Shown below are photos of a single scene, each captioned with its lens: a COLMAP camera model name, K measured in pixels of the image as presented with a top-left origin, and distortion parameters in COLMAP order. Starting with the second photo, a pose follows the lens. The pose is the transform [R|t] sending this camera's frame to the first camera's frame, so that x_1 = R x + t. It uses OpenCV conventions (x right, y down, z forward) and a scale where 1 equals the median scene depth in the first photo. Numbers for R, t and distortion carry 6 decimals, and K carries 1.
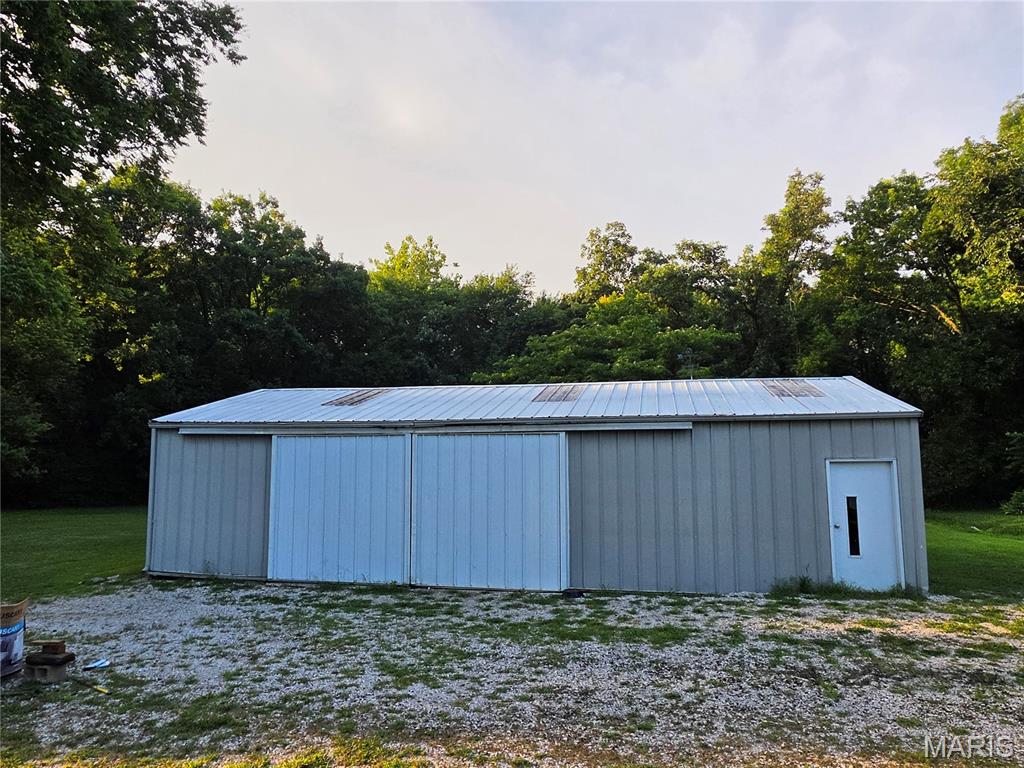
lens RADIAL K [[634.6, 0, 512.2], [0, 634.6, 385.4], [0, 0, 1]] dist [-0.010706, -0.001072]
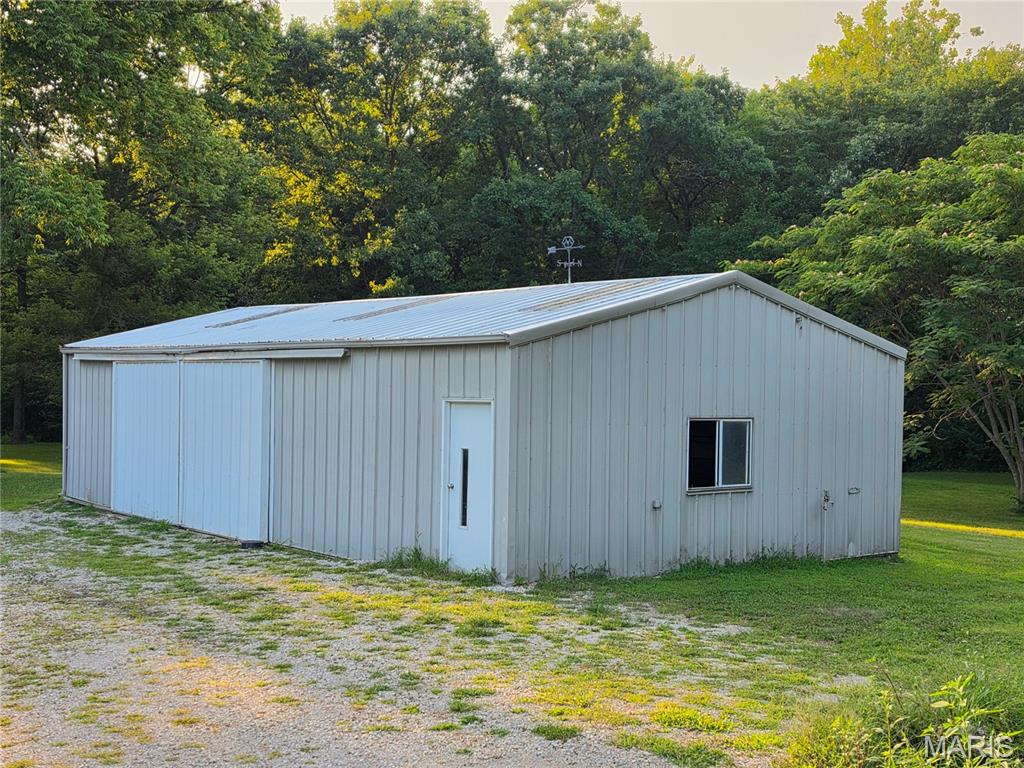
lens RADIAL K [[1157.8, 0, 512.3], [0, 1157.8, 382.0], [0, 0, 1]] dist [0.035506, 0.000000]
pose [[0.779642, 0.016188, -0.626016, 1.248194], [0.045181, 0.995607, 0.082013, -0.008471], [0.624593, -0.092225, 0.775485, 0.004490]]
